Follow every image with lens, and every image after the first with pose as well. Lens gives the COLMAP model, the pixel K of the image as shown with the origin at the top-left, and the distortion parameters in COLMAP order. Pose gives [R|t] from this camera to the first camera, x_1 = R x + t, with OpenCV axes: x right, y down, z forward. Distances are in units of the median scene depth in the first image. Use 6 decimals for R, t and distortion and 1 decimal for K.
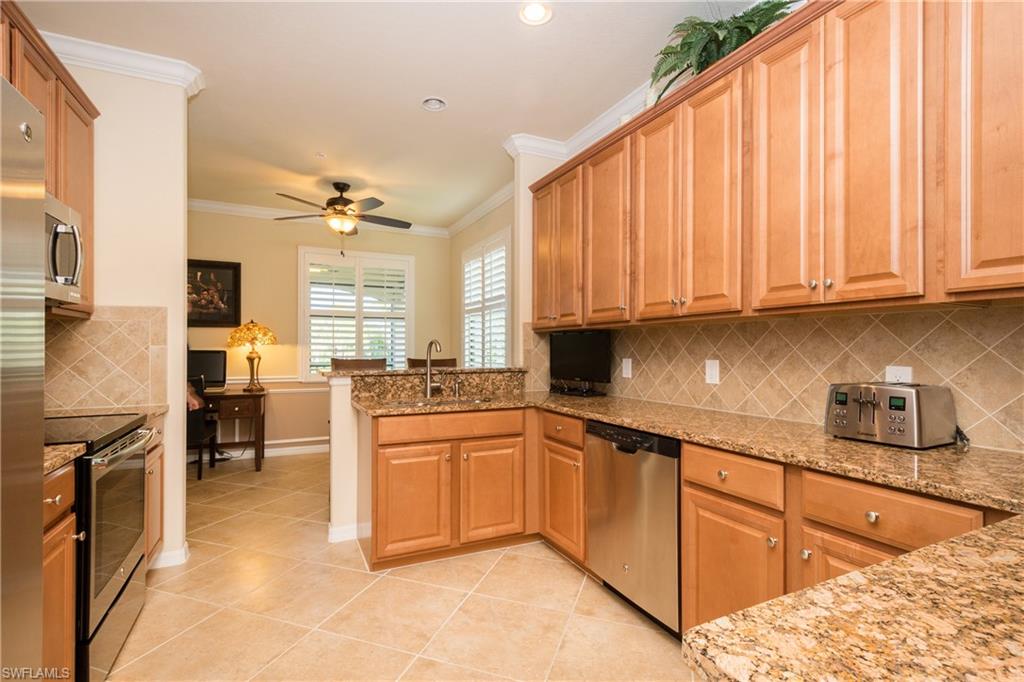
lens RADIAL K [[483.7, 0, 508.8], [0, 483.7, 355.0], [0, 0, 1]] dist [0.002136, 0.000084]
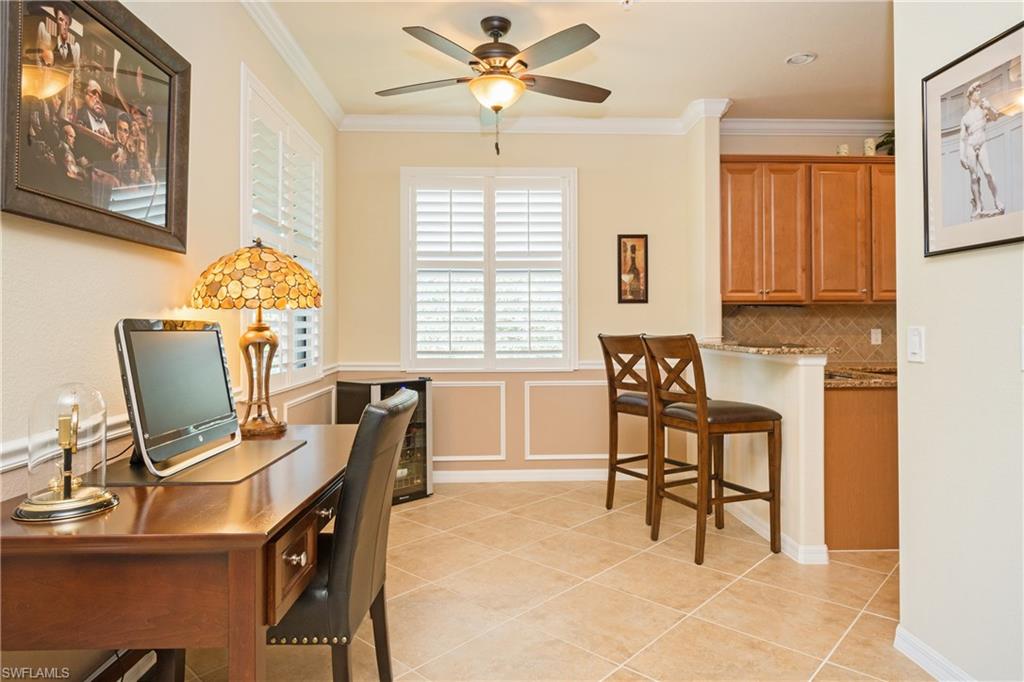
lens RADIAL K [[597.5, 0, 512.0], [0, 597.5, 341.0], [0, 0, 1]] dist [-0.001573, -0.026502]
pose [[0.397356, -0.023229, 0.917370, -0.876457], [0.013054, 0.999722, 0.019660, -0.001996], [-0.917572, 0.004163, 0.397549, 0.648956]]
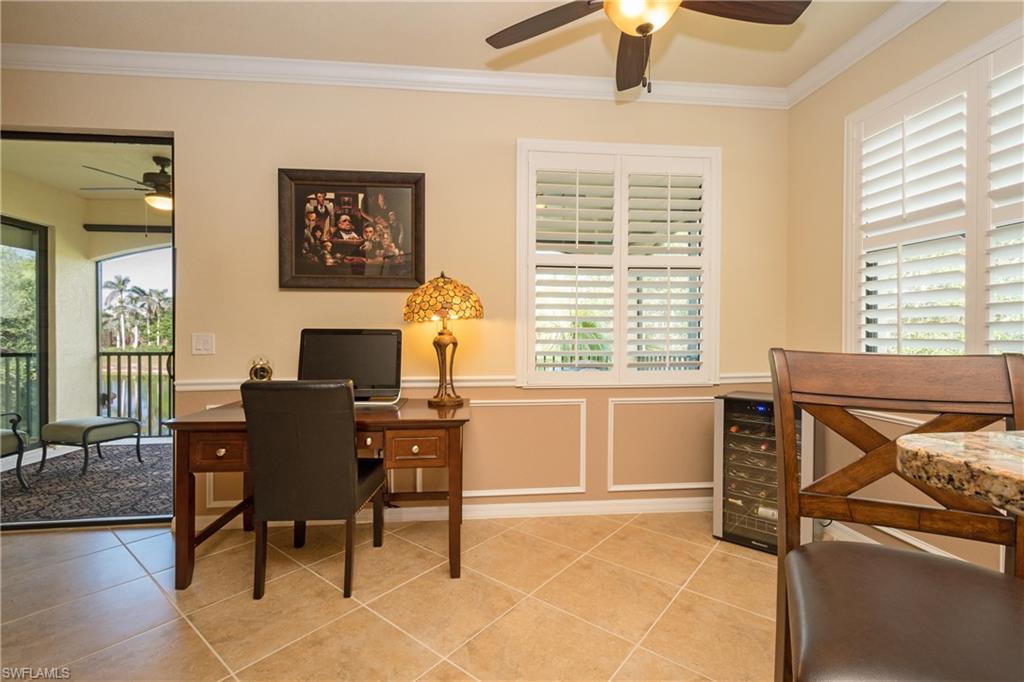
lens RADIAL K [[447.2, 0, 501.8], [0, 447.2, 346.2], [0, 0, 1]] dist [-0.002686, -0.000208]
pose [[0.940922, 0.010365, -0.338464, -0.300665], [-0.003645, 0.999784, 0.020485, -0.000964], [0.338603, -0.018042, 0.940756, 0.555531]]
